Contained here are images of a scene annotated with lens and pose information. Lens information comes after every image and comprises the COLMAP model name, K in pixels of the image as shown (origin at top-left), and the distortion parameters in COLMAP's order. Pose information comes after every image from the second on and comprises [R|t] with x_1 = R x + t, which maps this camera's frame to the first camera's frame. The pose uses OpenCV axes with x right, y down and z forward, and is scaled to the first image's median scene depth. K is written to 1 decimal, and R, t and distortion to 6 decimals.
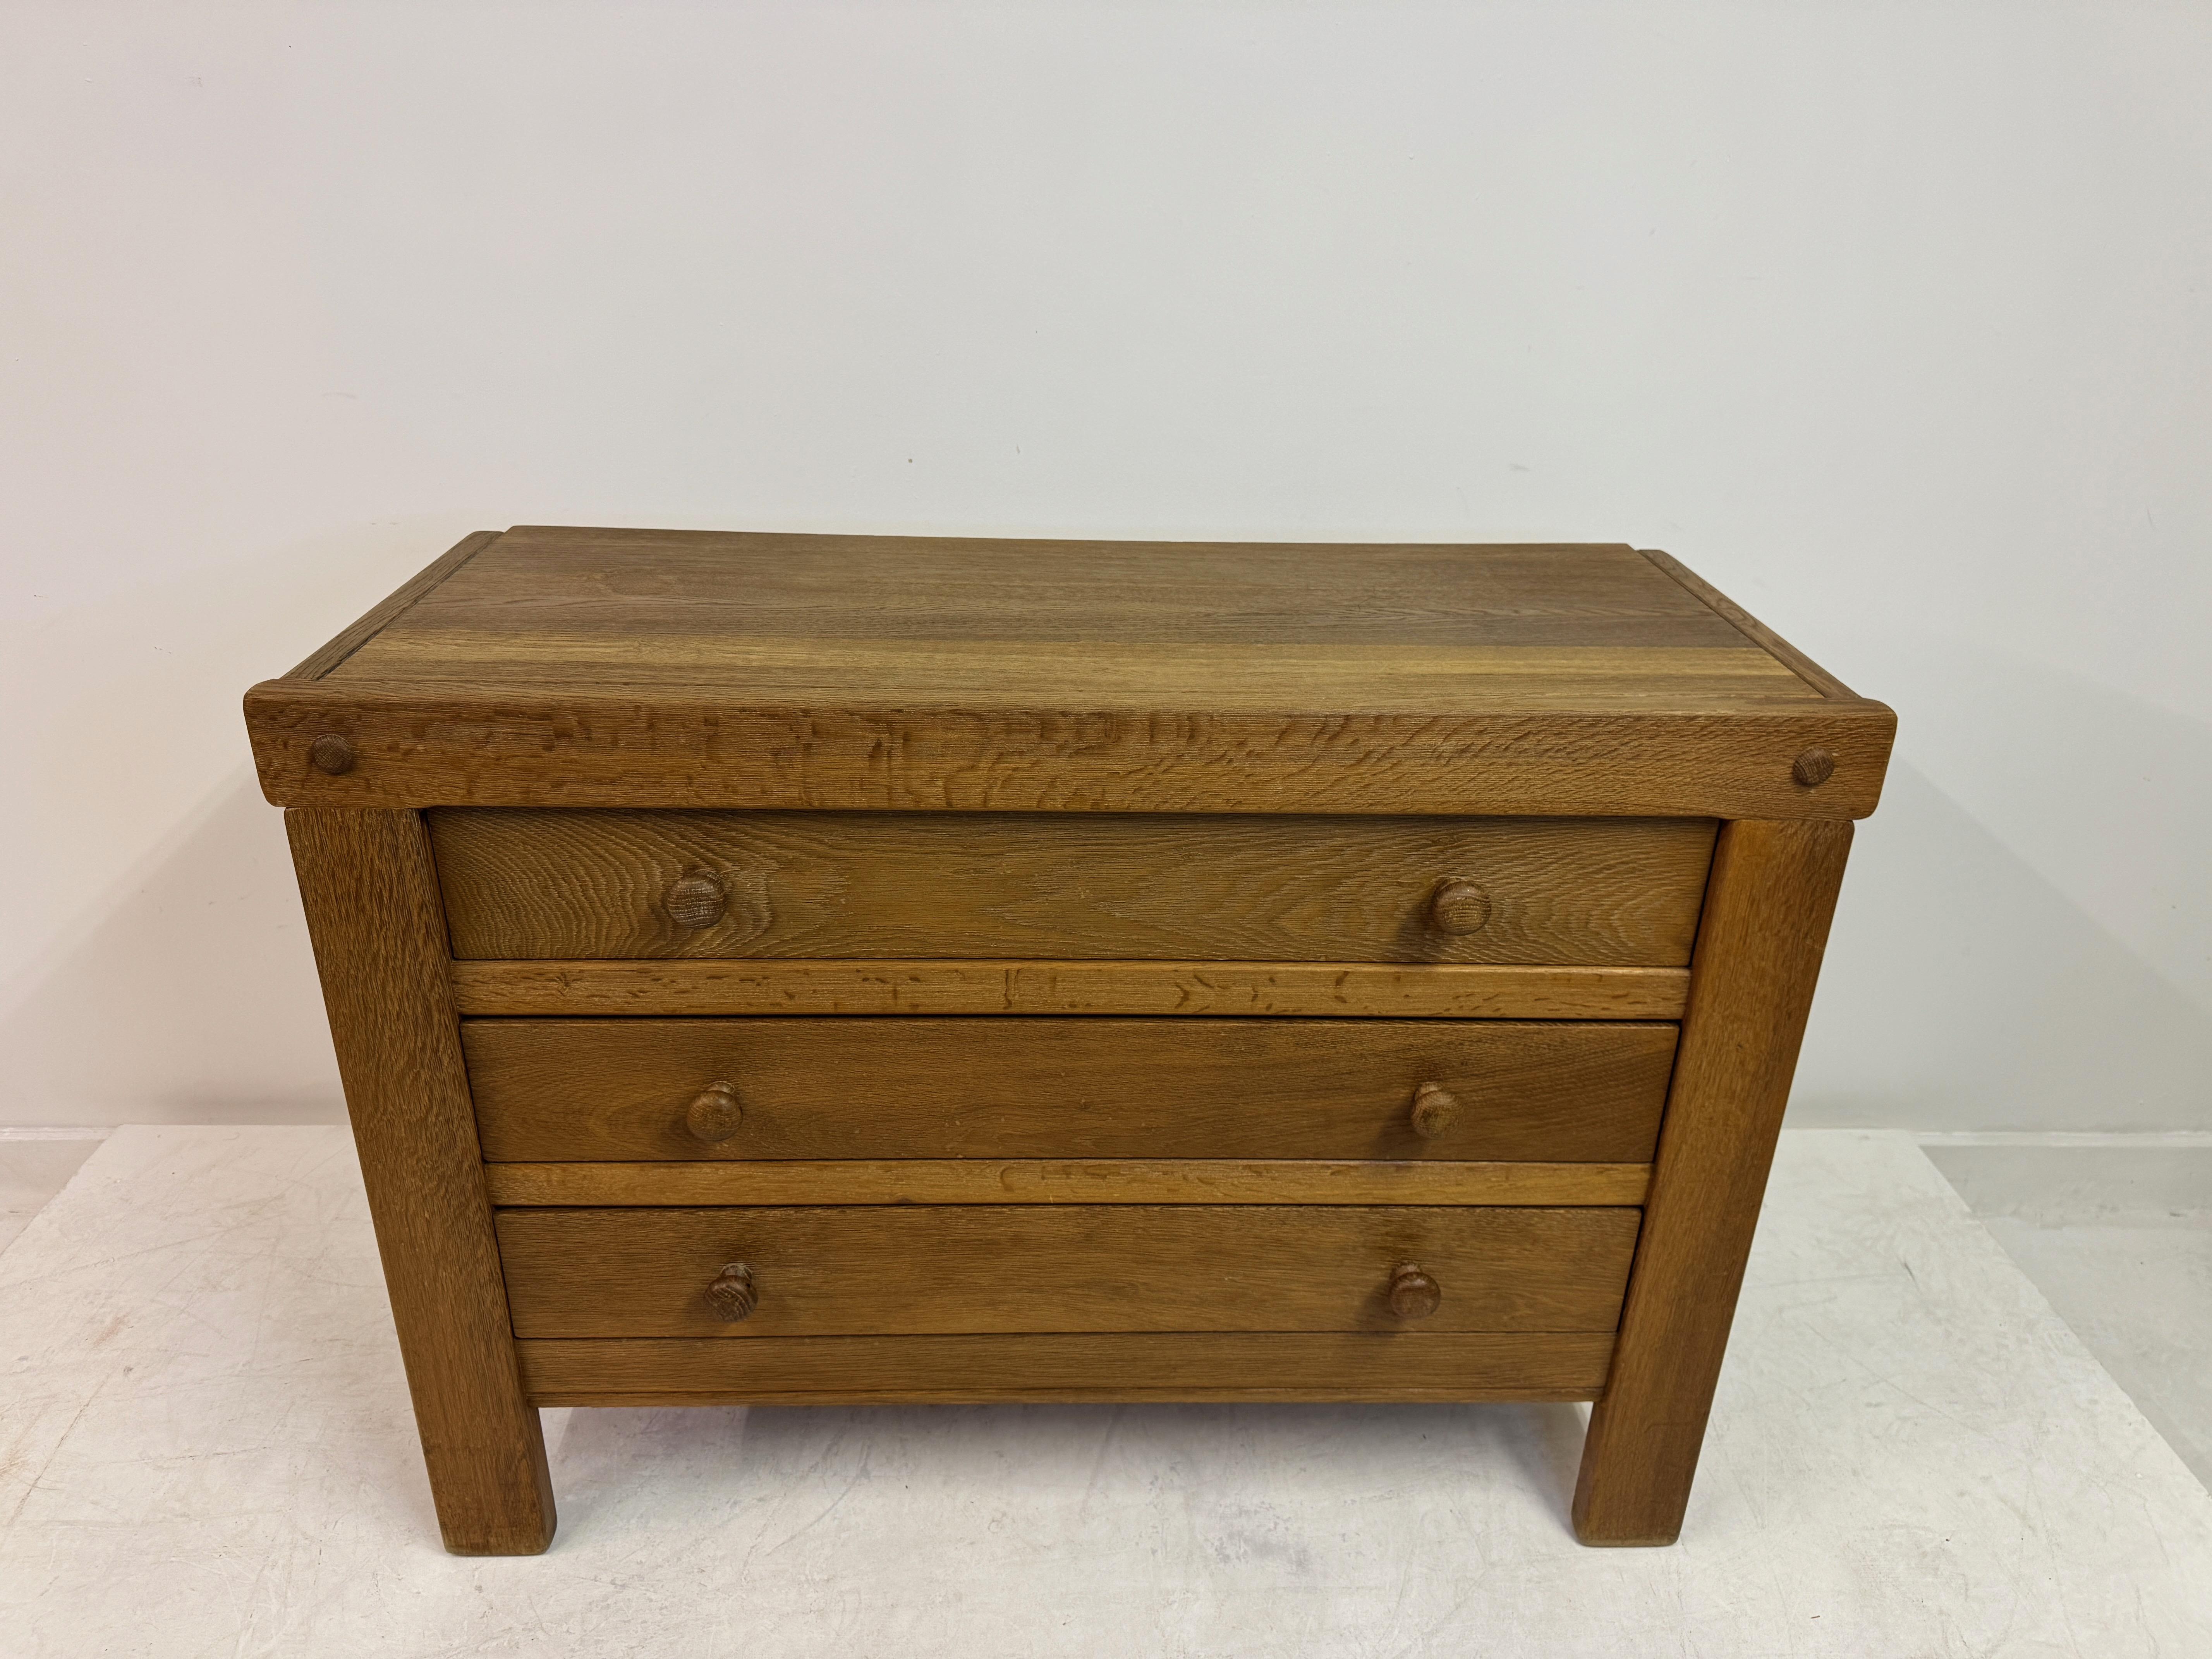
lens RADIAL K [[1543.1, 0, 1108.5], [0, 1543.1, 832.1], [0, 0, 1]] dist [0.192105, -0.437086]
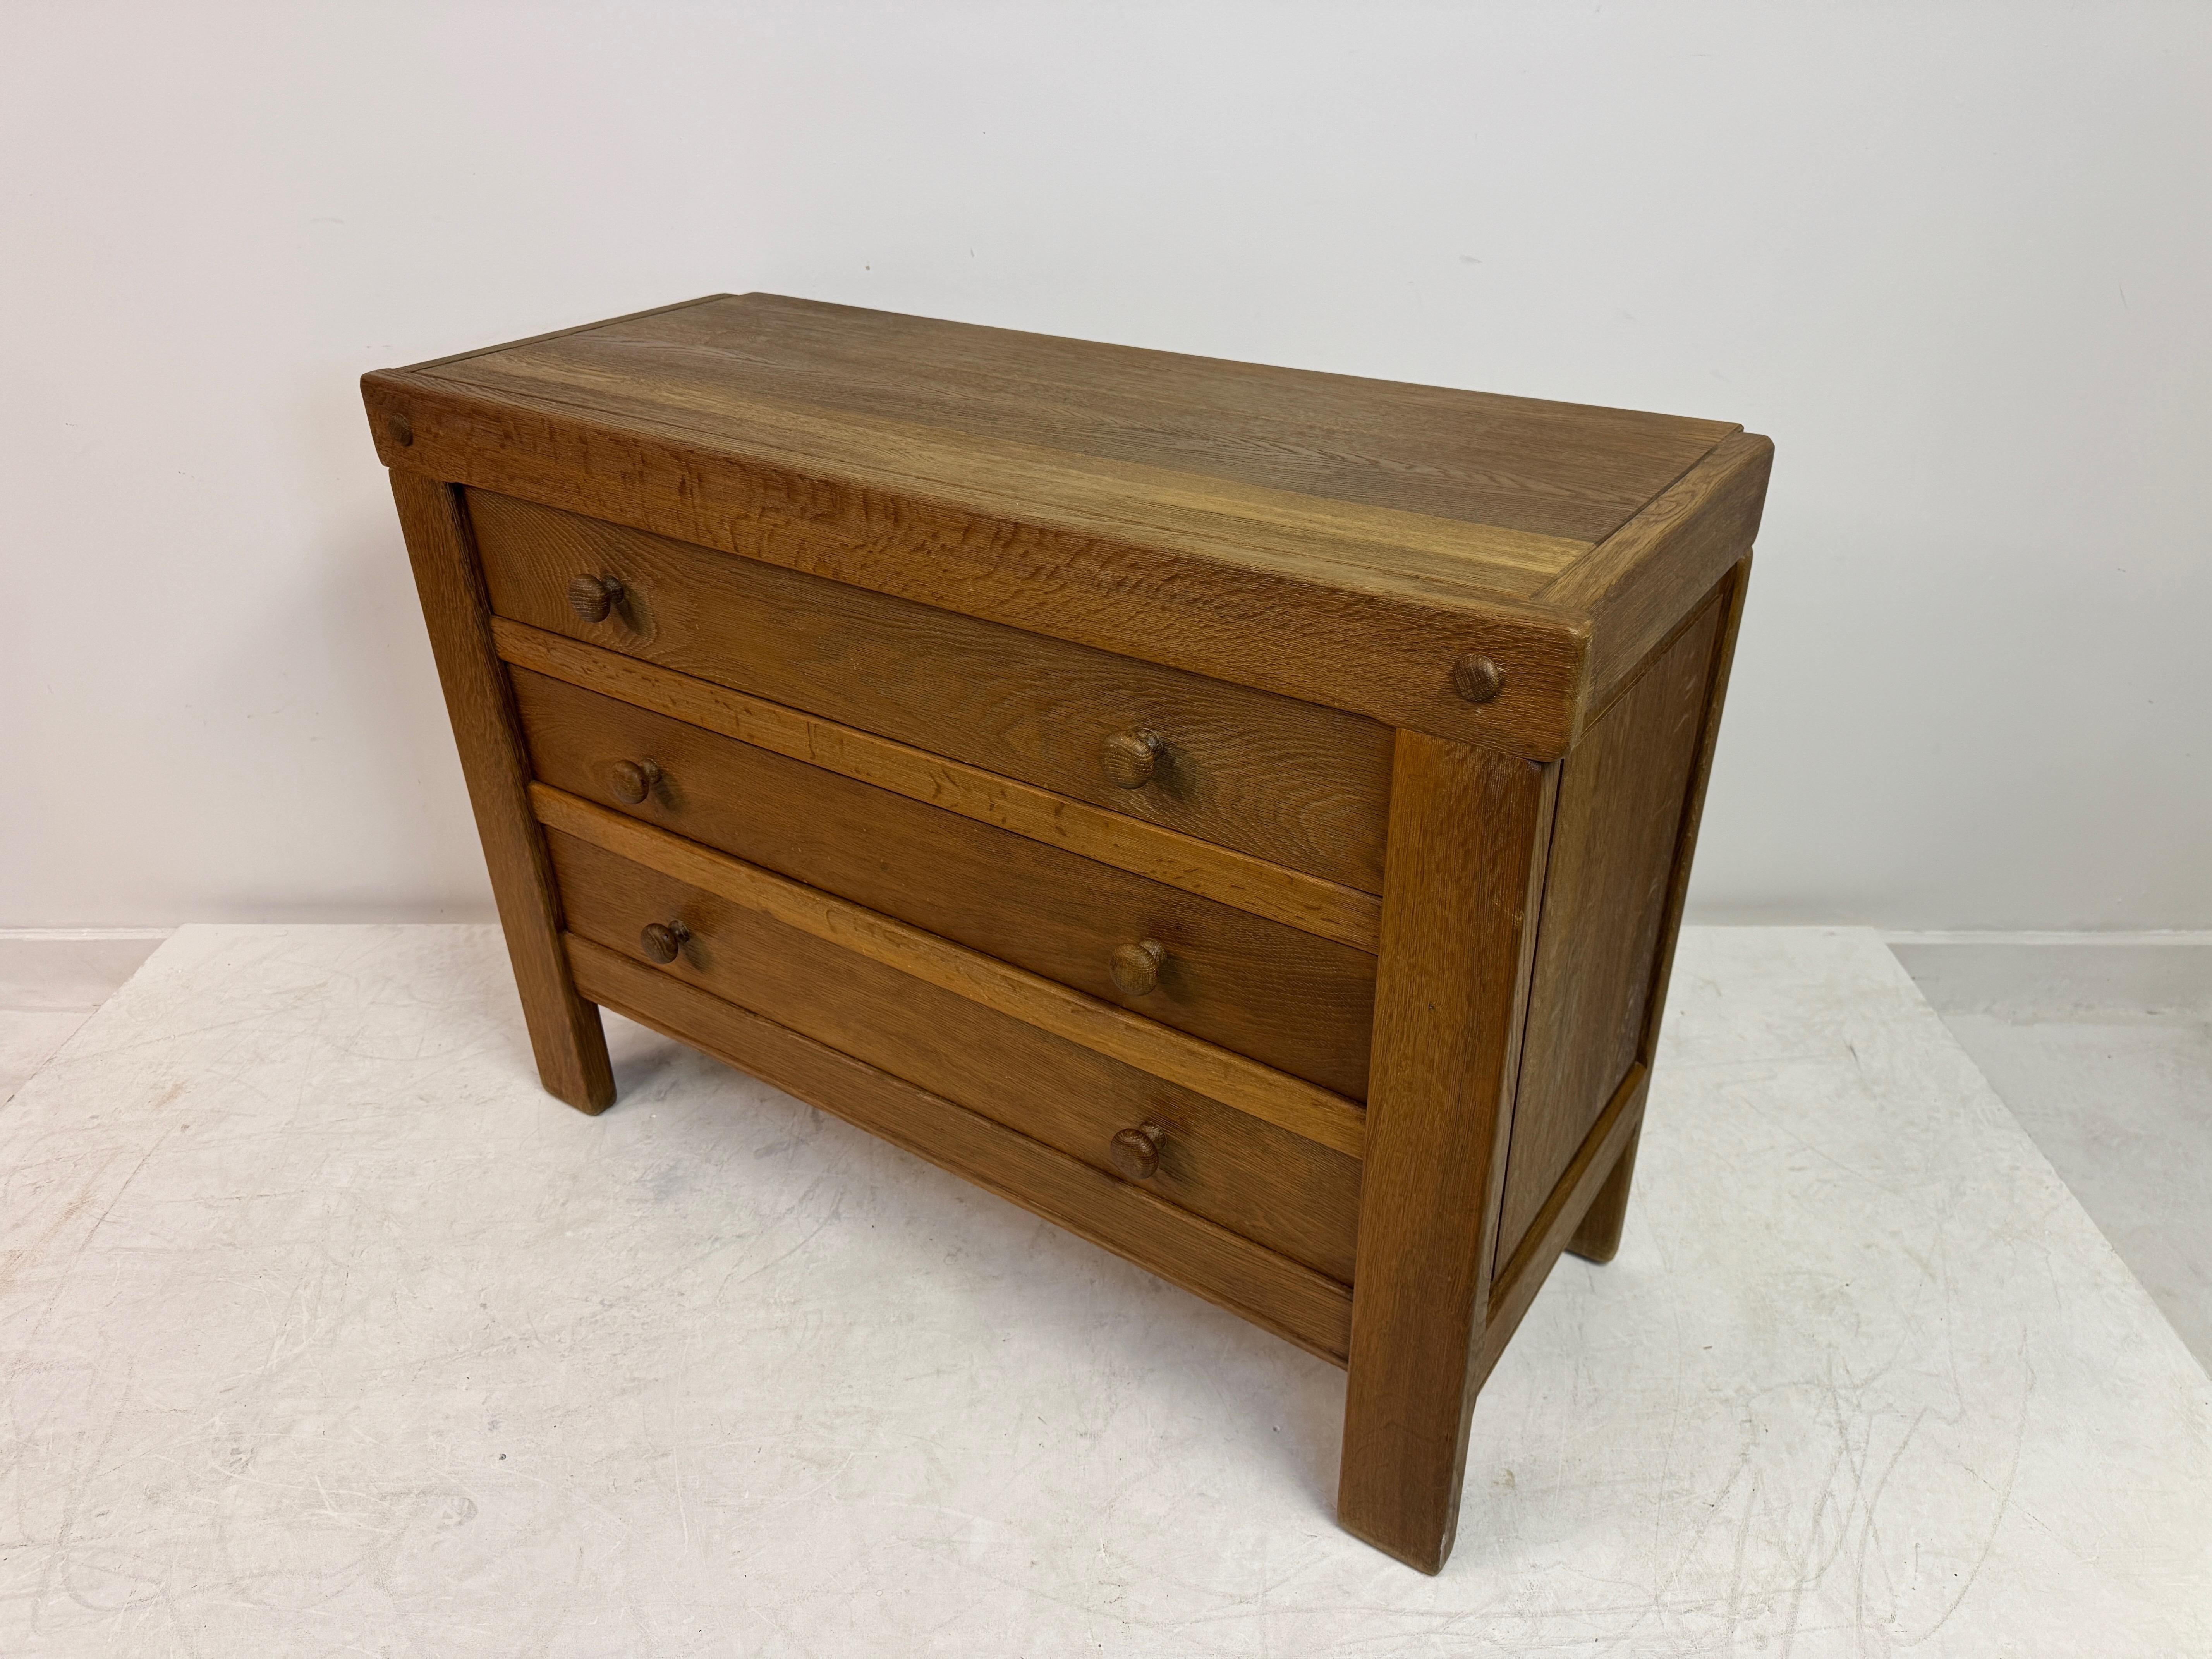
lens RADIAL K [[1543.1, 0, 1108.5], [0, 1543.1, 832.1], [0, 0, 1]] dist [0.192105, -0.437086]
pose [[0.803500, 0.259743, -0.535650, 0.713852], [-0.218345, 0.965670, 0.140738, -0.035809], [0.553817, 0.003874, 0.832629, 0.215221]]
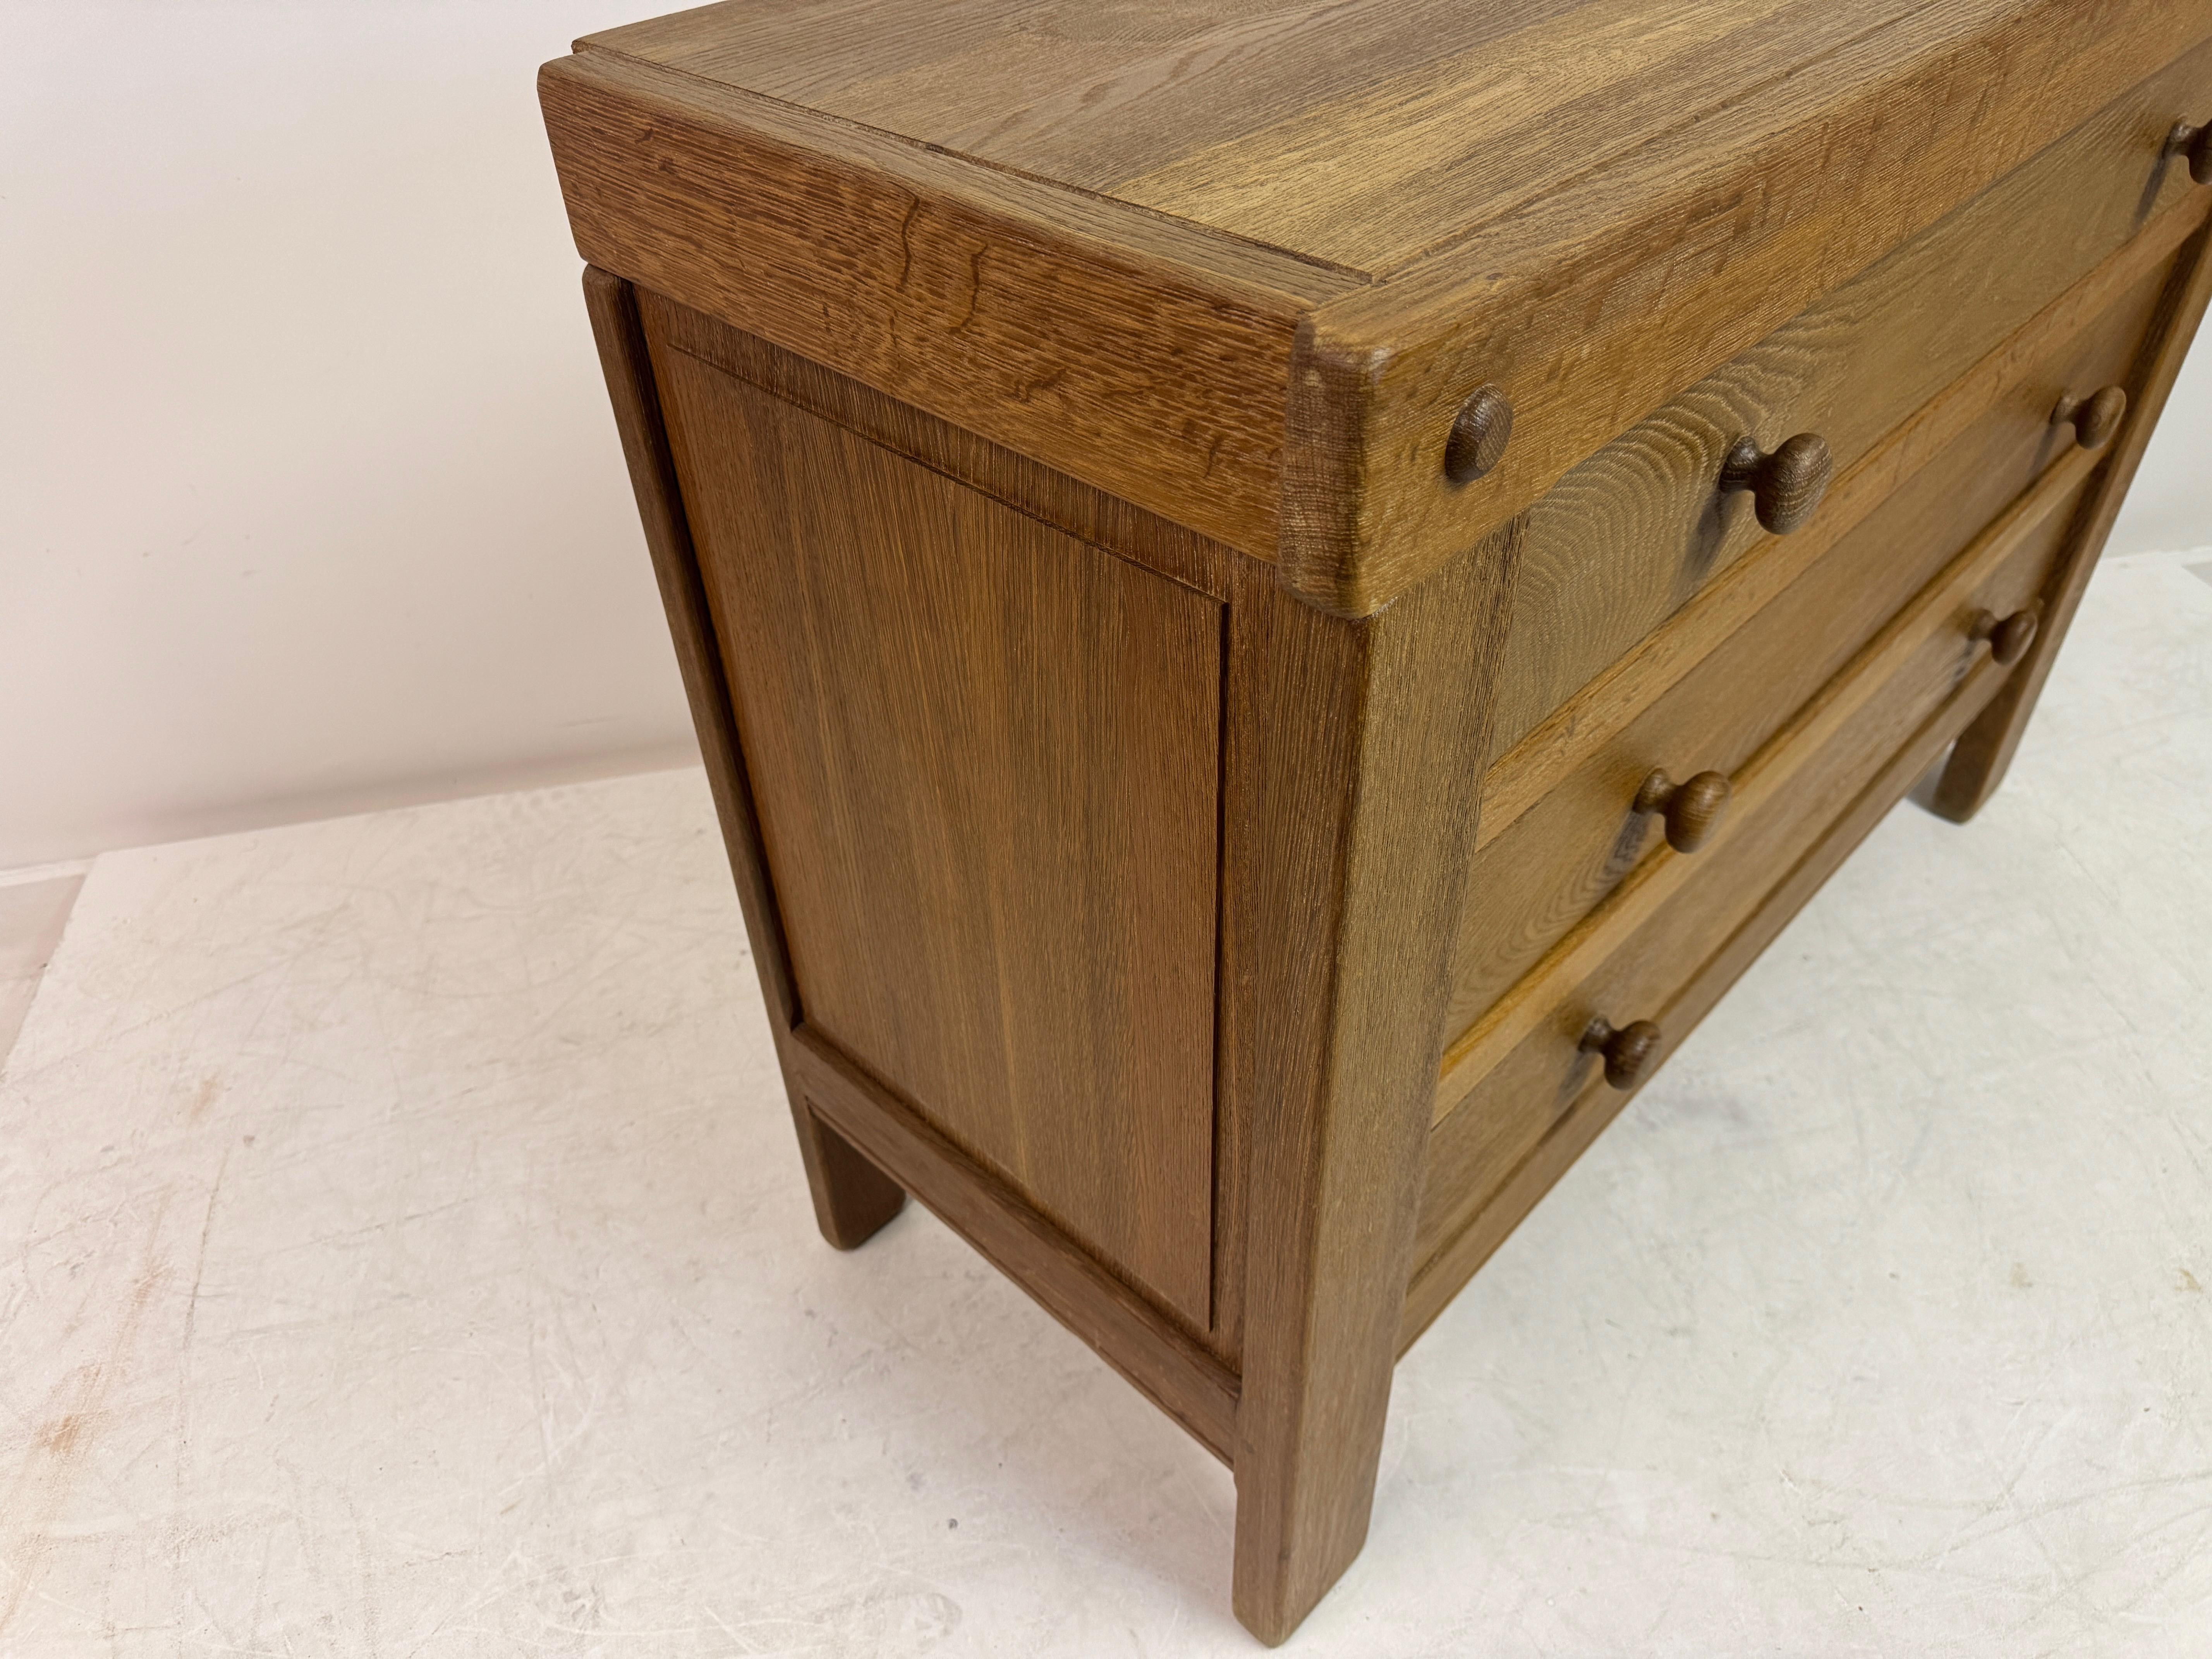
lens RADIAL K [[1586.9, 0, 1092.8], [0, 1586.9, 833.3], [0, 0, 1]] dist [-0.010574, 0.001806]
pose [[0.716660, -0.489942, 0.496342, -0.770893], [0.343300, 0.867310, 0.360441, -0.135603], [-0.607078, -0.087920, 0.789764, 0.657927]]
